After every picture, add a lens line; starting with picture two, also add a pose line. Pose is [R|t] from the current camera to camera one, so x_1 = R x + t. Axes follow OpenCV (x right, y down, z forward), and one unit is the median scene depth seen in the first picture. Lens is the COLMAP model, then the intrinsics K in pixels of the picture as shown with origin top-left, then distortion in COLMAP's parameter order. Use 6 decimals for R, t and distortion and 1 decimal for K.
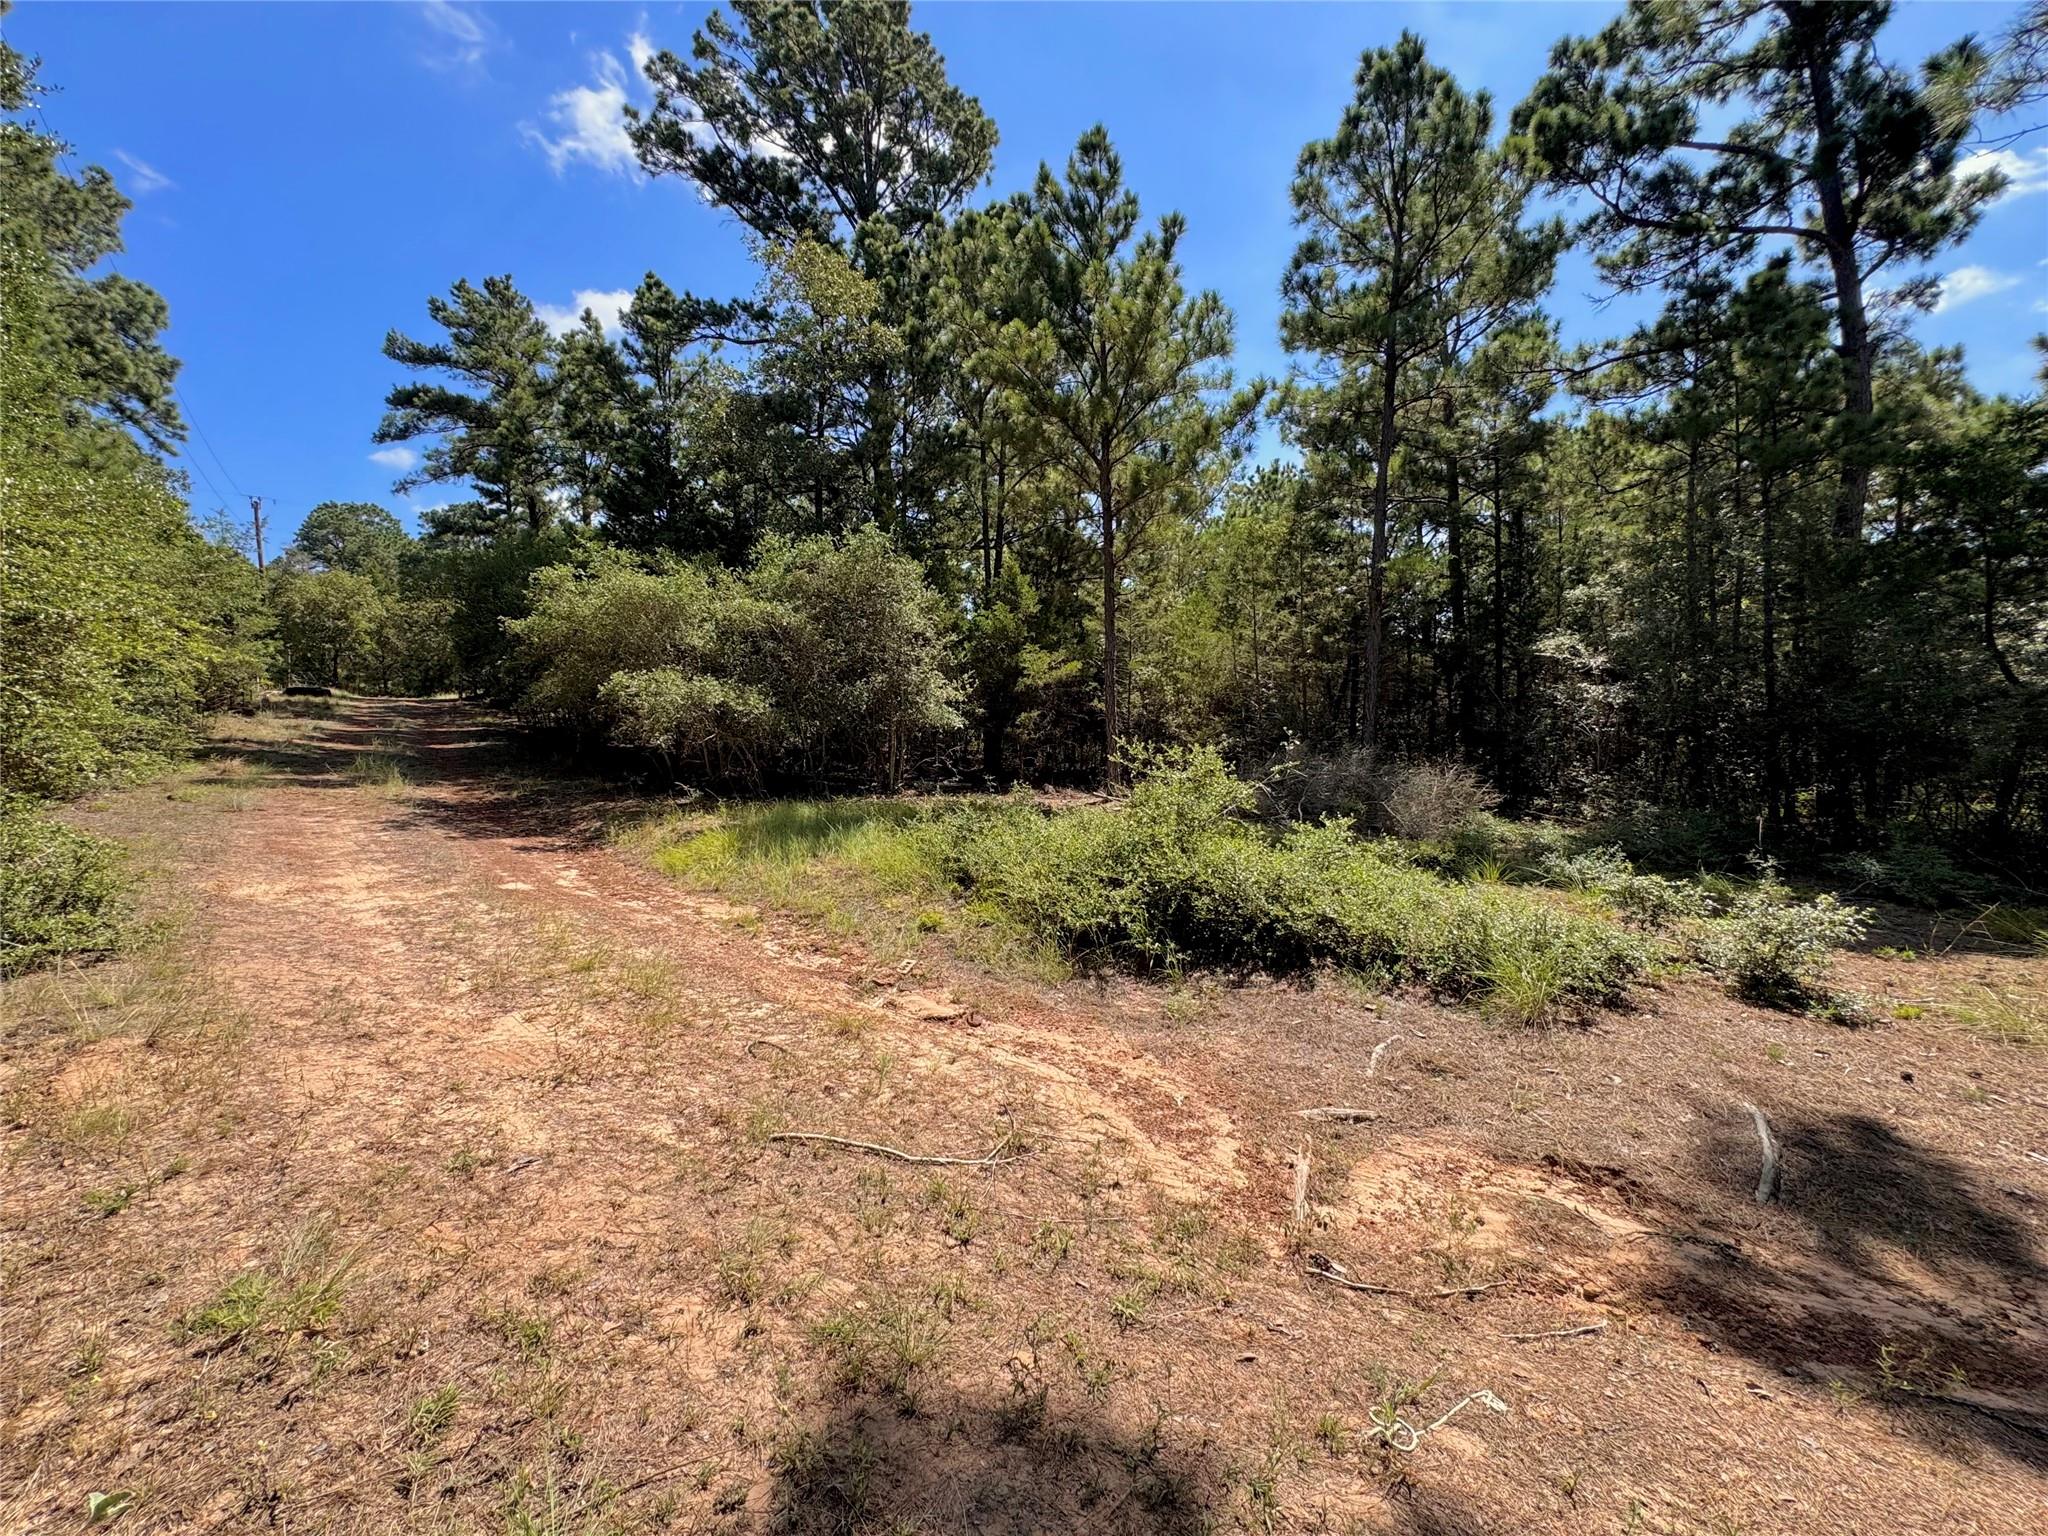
lens RADIAL K [[819.6, 0, 1026.9], [0, 819.6, 761.4], [0, 0, 1]] dist [-0.002732, 0.000094]
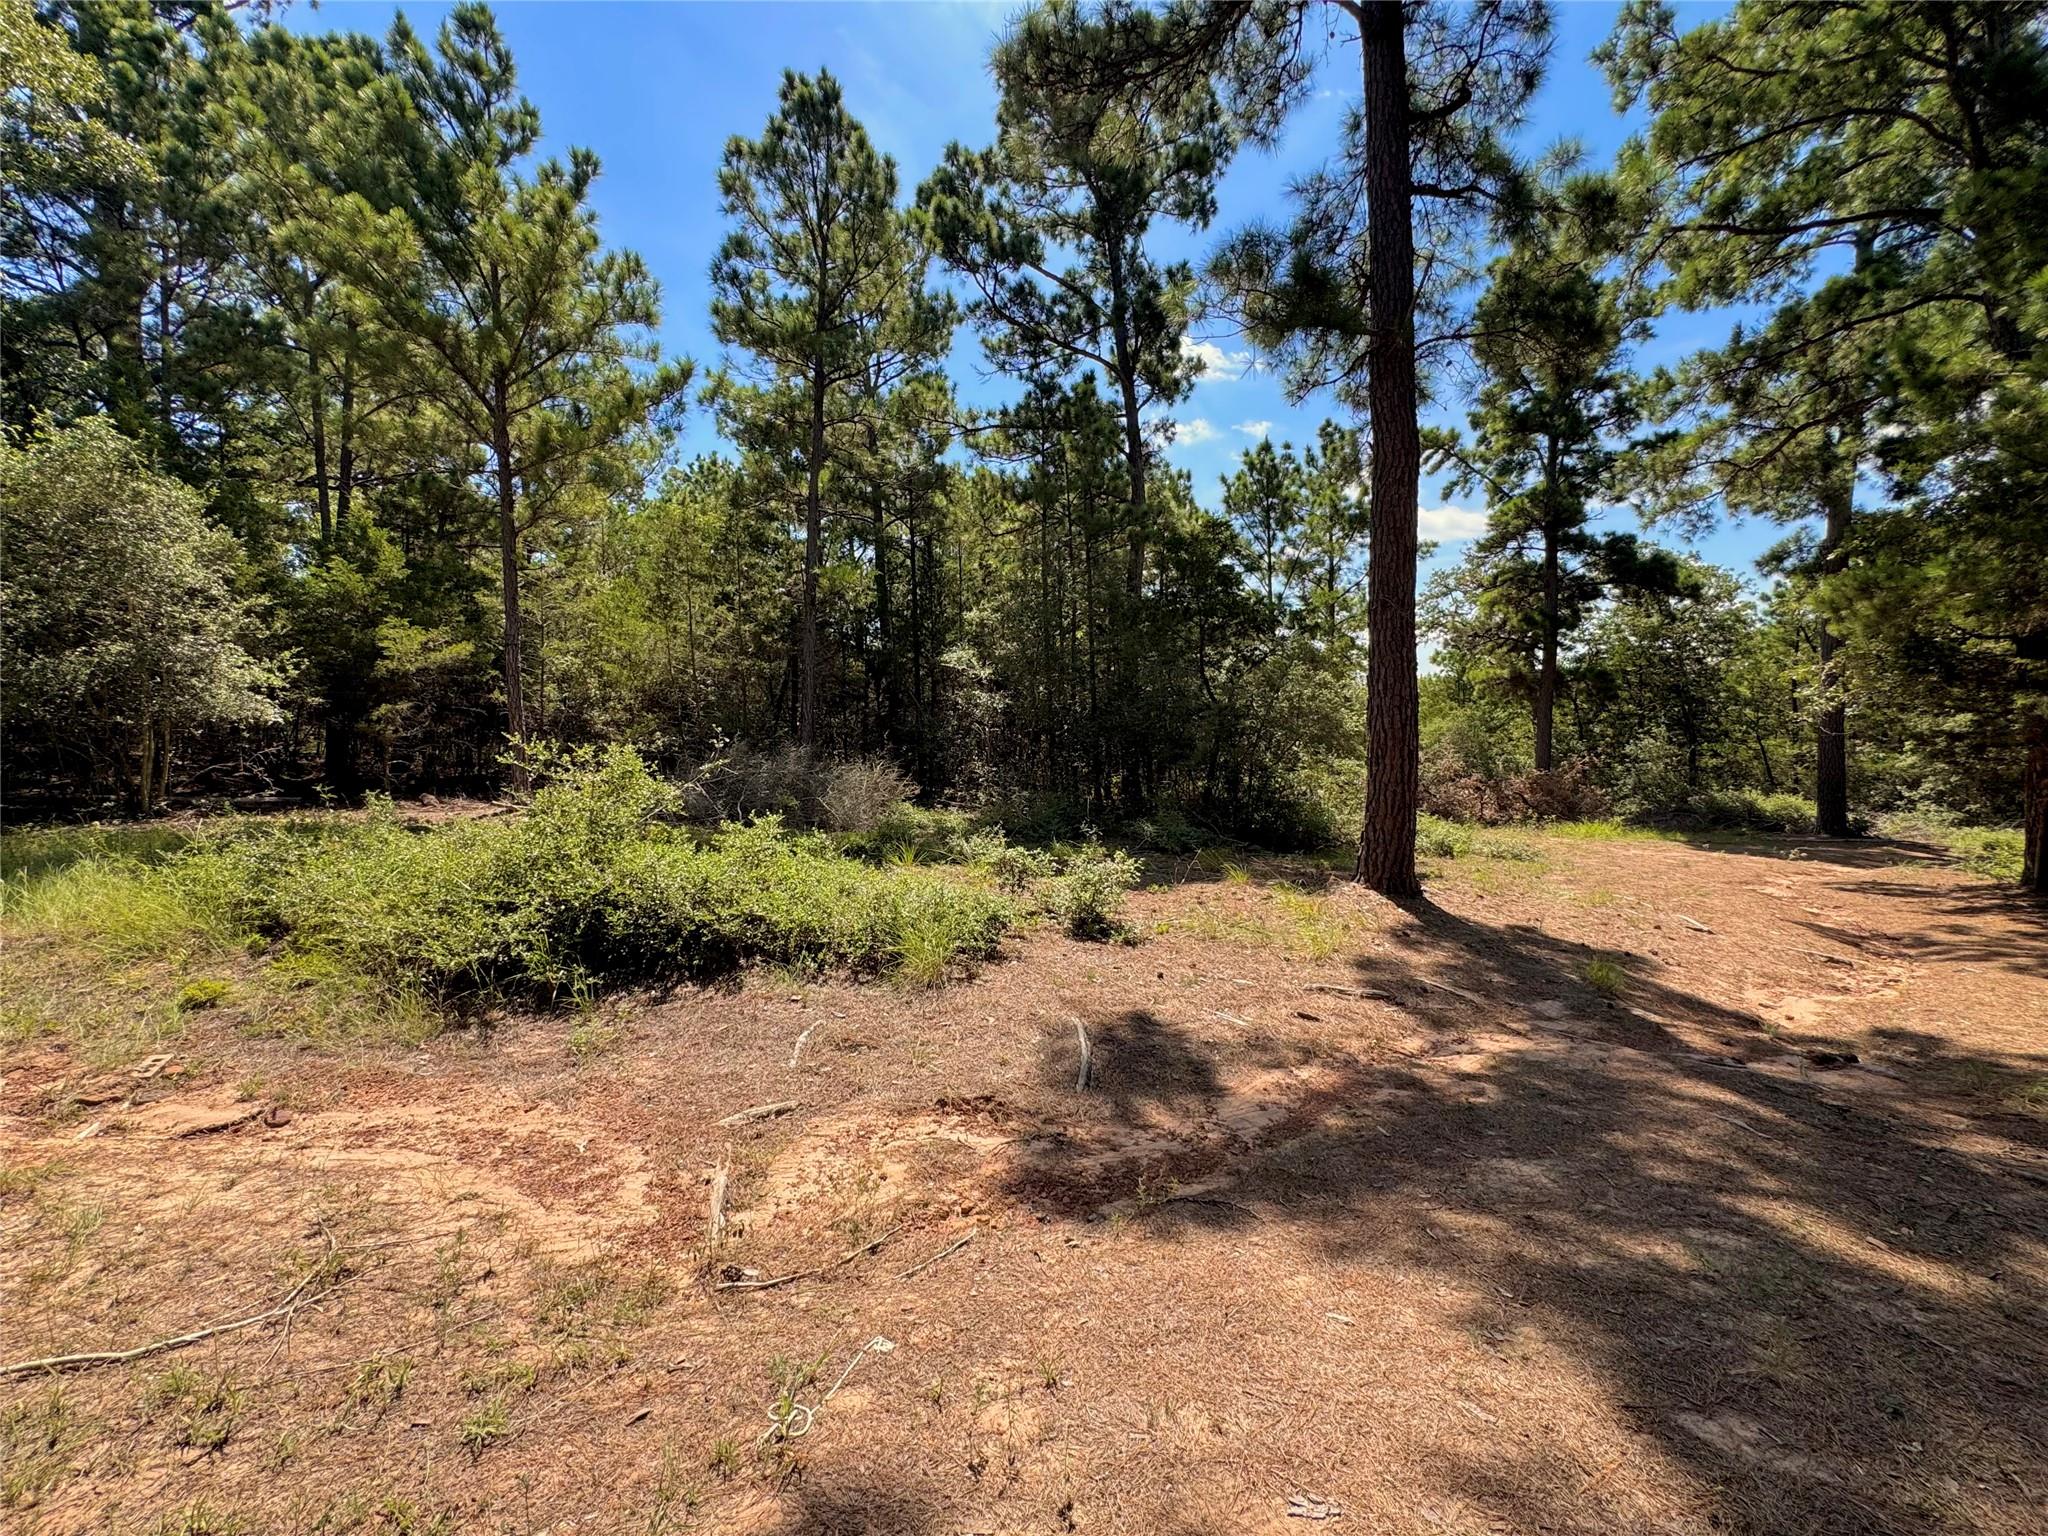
lens RADIAL K [[819.6, 0, 1026.9], [0, 819.6, 761.4], [0, 0, 1]] dist [-0.002732, 0.000094]
pose [[0.796188, -0.017583, 0.604794, 0.012576], [0.016658, 0.999836, 0.007139, 0.000376], [-0.604820, 0.004391, 0.796350, 0.002217]]
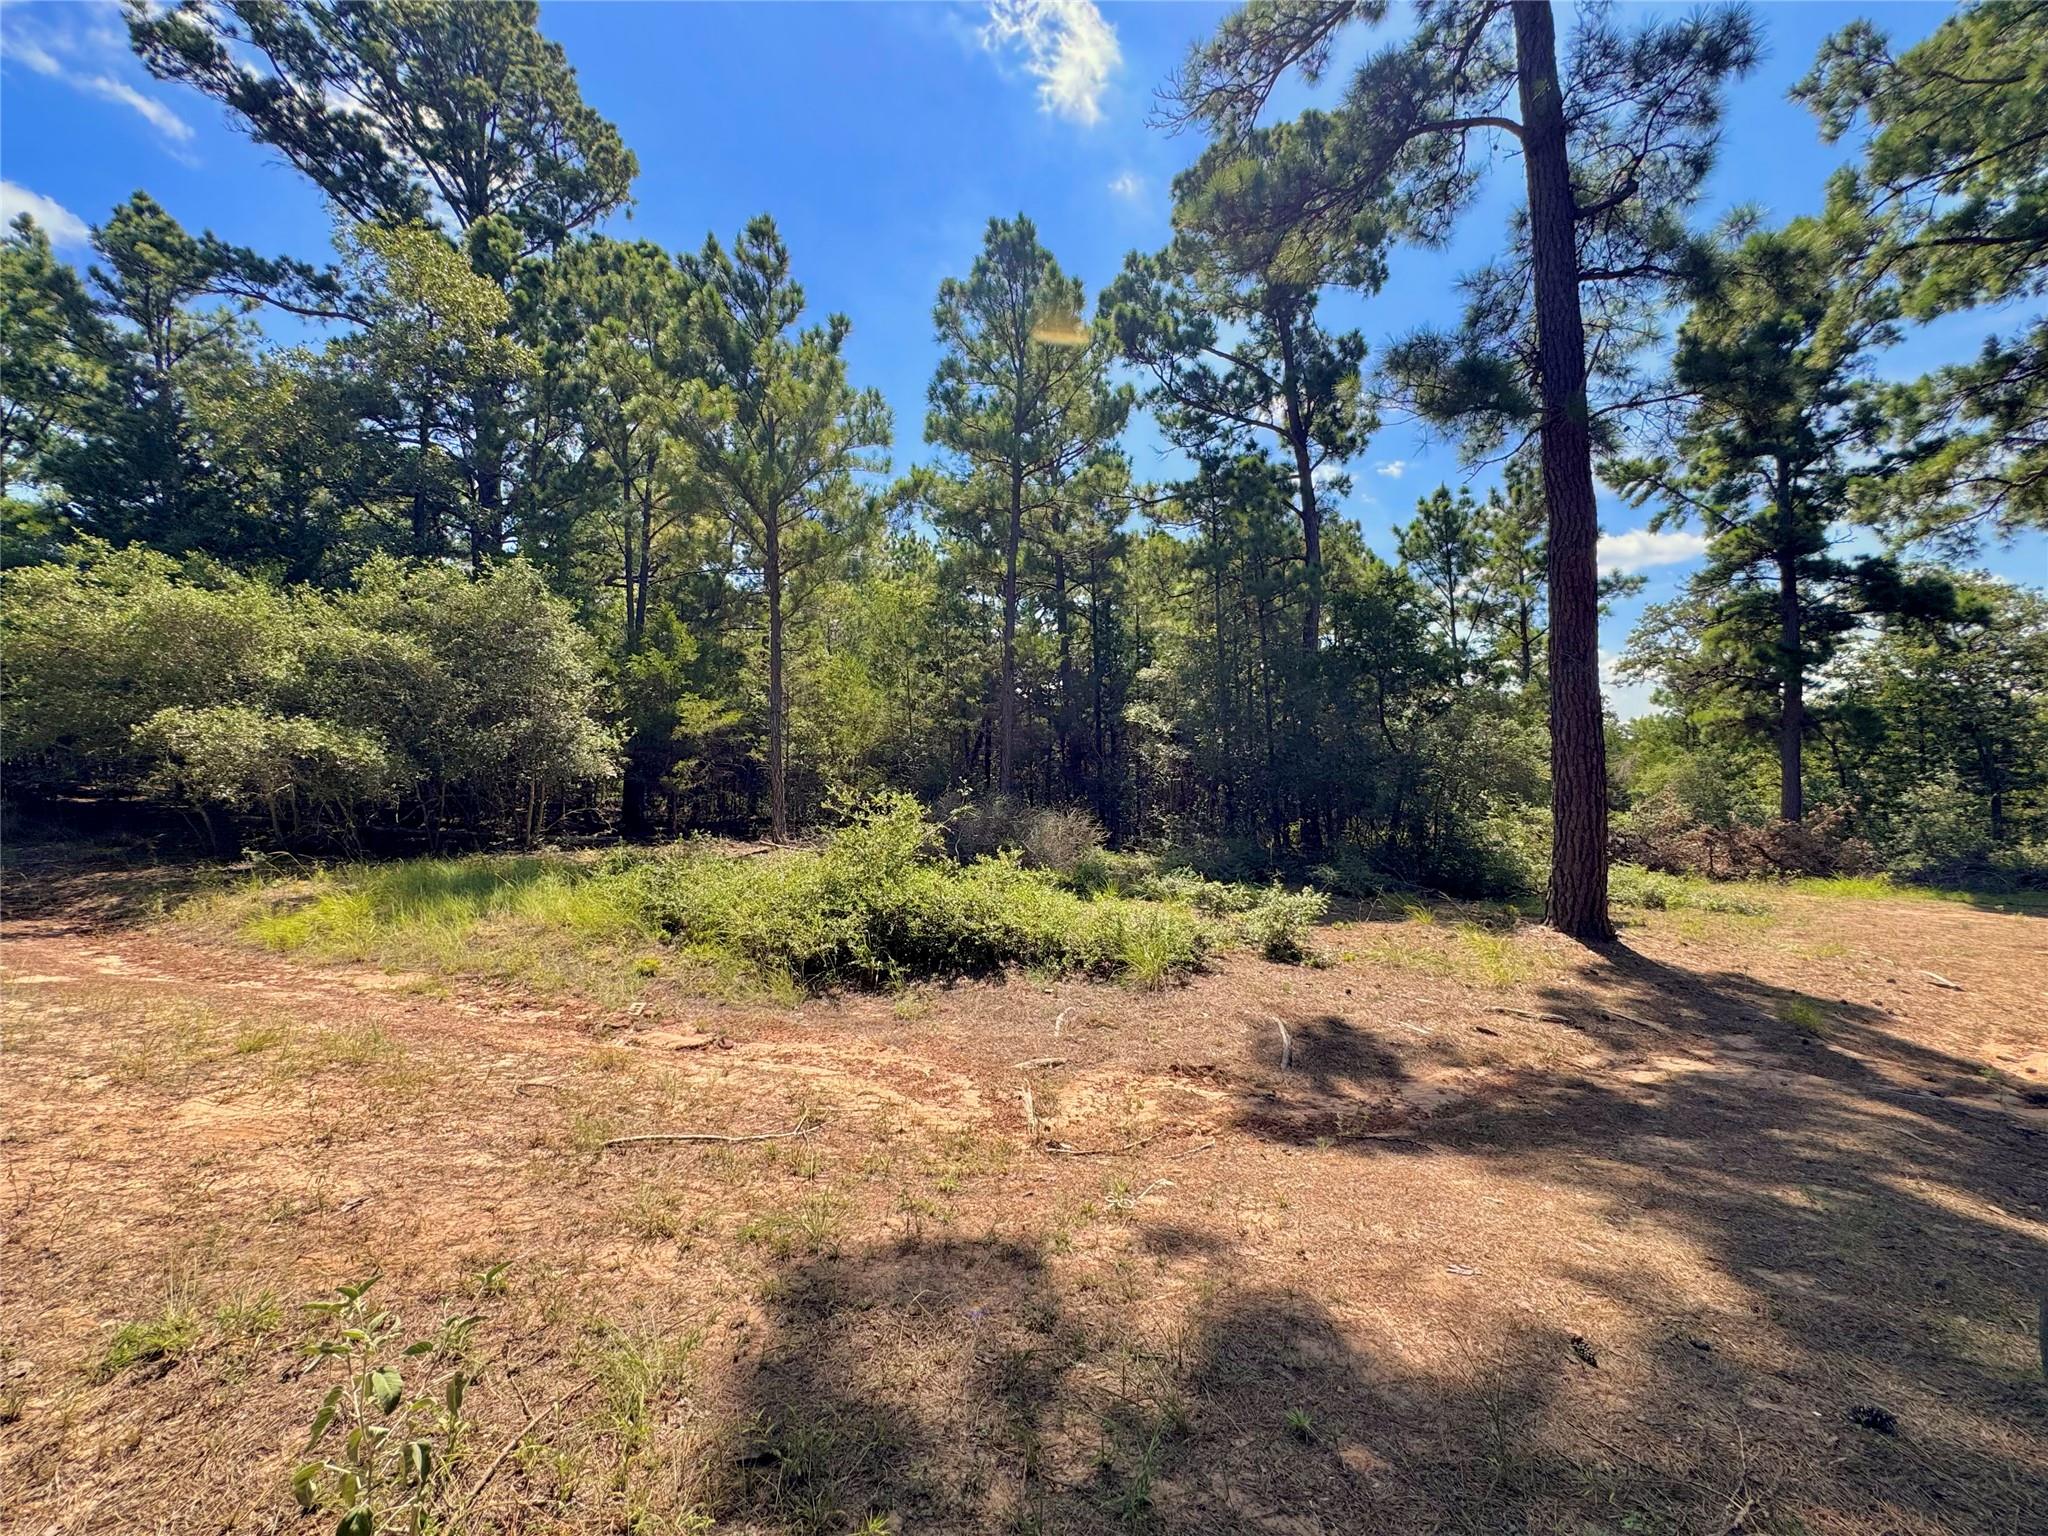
lens RADIAL K [[818.7, 0, 1027.6], [0, 818.7, 756.5], [0, 0, 1]] dist [-0.002354, -0.000124]
pose [[0.901276, 0.013120, 0.433047, -0.068145], [0.015726, 0.997892, -0.062963, 0.002494], [-0.432960, 0.063558, 0.899170, -0.070389]]
